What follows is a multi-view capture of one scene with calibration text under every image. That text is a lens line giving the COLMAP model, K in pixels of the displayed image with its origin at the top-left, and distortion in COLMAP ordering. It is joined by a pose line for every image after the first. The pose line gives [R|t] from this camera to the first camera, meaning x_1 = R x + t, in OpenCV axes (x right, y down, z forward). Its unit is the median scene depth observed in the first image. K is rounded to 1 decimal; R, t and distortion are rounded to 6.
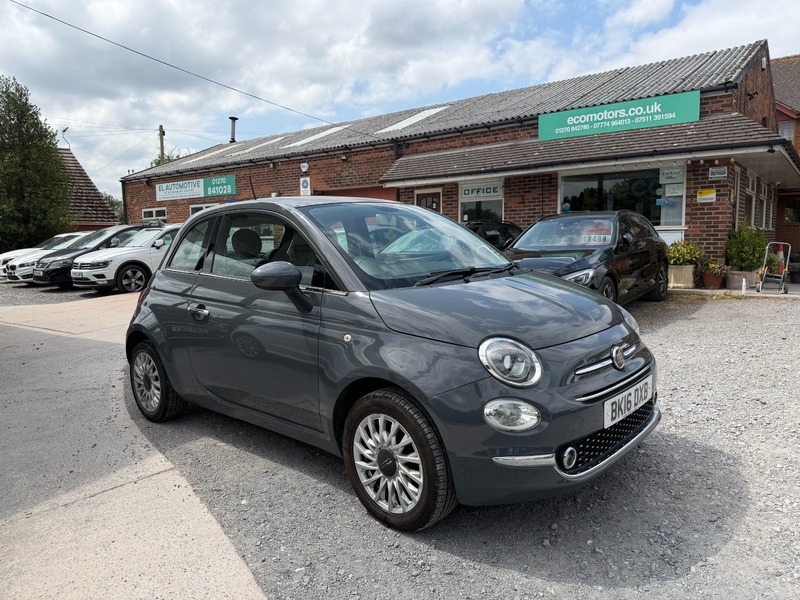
lens RADIAL K [[563.8, 0, 405.5], [0, 563.8, 302.5], [0, 0, 1]] dist [0.031274, -0.027922]
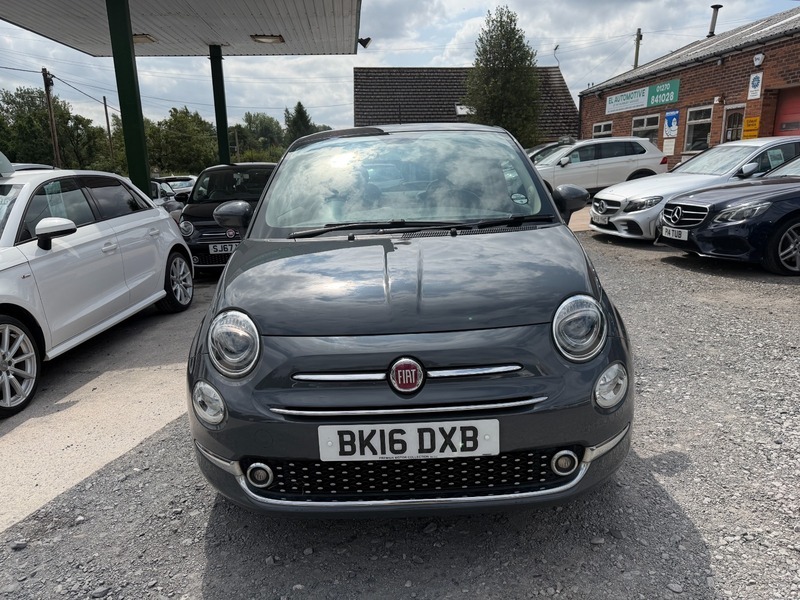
lens RADIAL K [[563.8, 0, 404.4], [0, 563.8, 310.5], [0, 0, 1]] dist [0.031274, -0.027922]
pose [[0.671980, 0.191768, -0.715310, 0.136170], [-0.073668, 0.978410, 0.193098, -0.017080], [0.736896, -0.077063, 0.671599, 0.091008]]
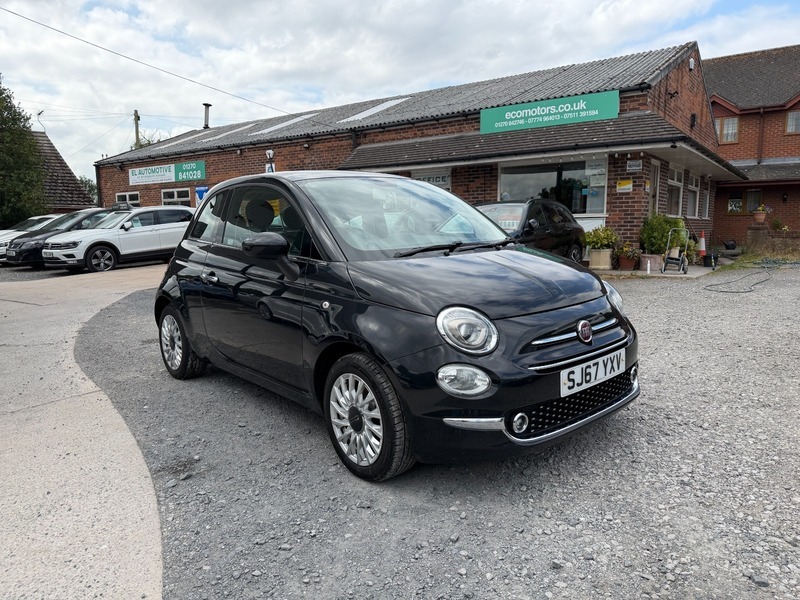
lens RADIAL K [[563.8, 0, 407.7], [0, 563.8, 304.6], [0, 0, 1]] dist [0.031274, -0.027922]
pose [[0.999604, 0.006122, 0.027472, 0.054781], [-0.006803, 0.999670, 0.024764, 0.012305], [-0.027312, -0.024941, 0.999316, -0.066839]]
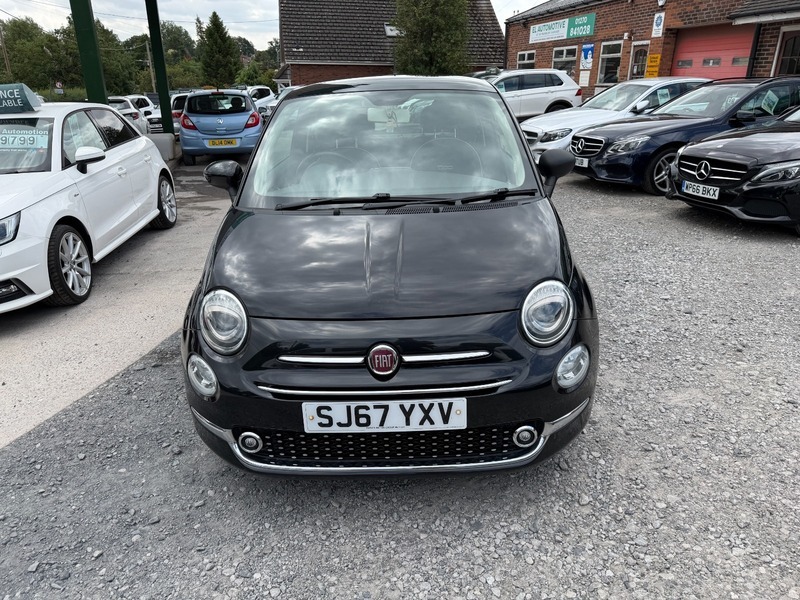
lens RADIAL K [[563.8, 0, 403.6], [0, 563.8, 303.4], [0, 0, 1]] dist [0.031274, -0.027922]
pose [[0.758388, 0.255163, -0.599782, 0.182408], [-0.086138, 0.951354, 0.295814, -0.022577], [0.646086, -0.172678, 0.743475, 0.014133]]
